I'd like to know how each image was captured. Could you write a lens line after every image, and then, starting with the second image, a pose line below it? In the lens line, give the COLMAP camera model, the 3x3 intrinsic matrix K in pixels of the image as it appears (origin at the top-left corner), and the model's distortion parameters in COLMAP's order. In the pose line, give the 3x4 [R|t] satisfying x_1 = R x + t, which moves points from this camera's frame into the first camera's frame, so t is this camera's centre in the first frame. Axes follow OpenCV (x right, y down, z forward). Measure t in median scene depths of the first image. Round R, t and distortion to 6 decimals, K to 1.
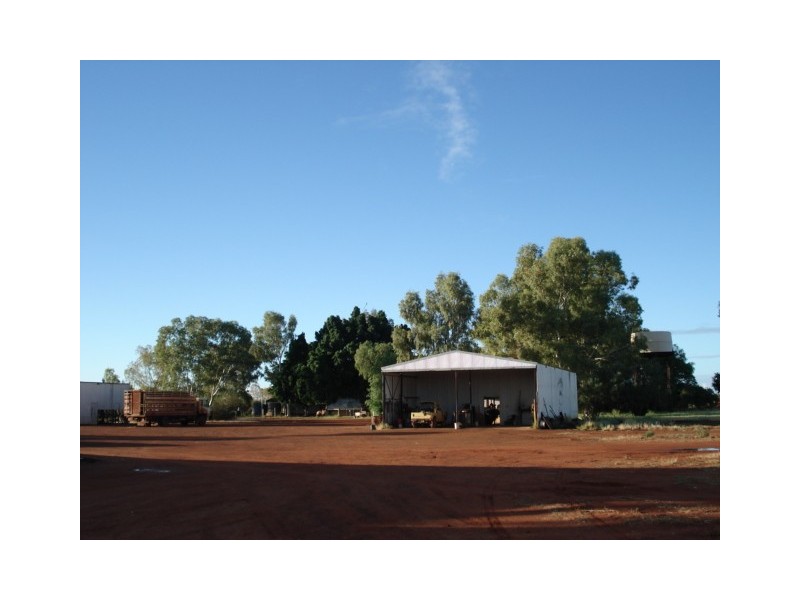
lens RADIAL K [[708.8, 0, 400.0], [0, 708.8, 300.0], [0, 0, 1]] dist [-0.090930, -0.020642]
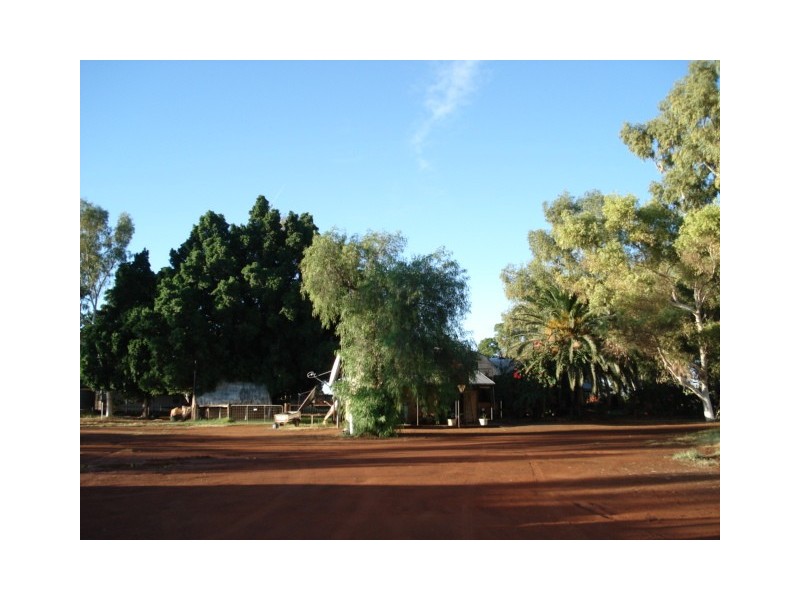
lens RADIAL K [[708.8, 0, 400.0], [0, 708.8, 300.0], [0, 0, 1]] dist [-0.090930, -0.020642]
pose [[0.972434, 0.039829, 0.229753, -0.079549], [-0.041607, 0.999130, 0.002895, 0.077355], [-0.229438, -0.012374, 0.973245, 0.510964]]
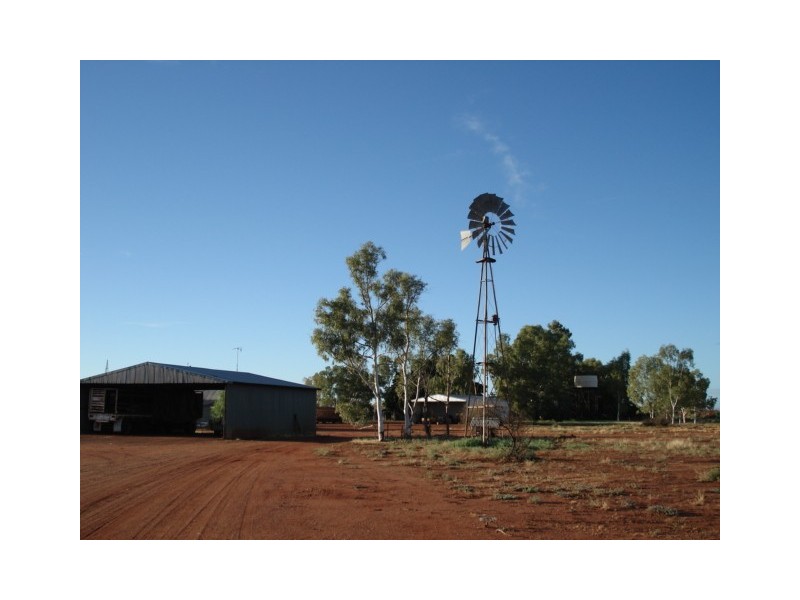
lens RADIAL K [[708.8, 0, 400.0], [0, 708.8, 300.0], [0, 0, 1]] dist [-0.090930, -0.020642]
pose [[0.982011, -0.013569, -0.188336, 0.168176], [0.011719, 0.999872, -0.010933, -0.094968], [0.188460, 0.008530, 0.982044, -0.603794]]
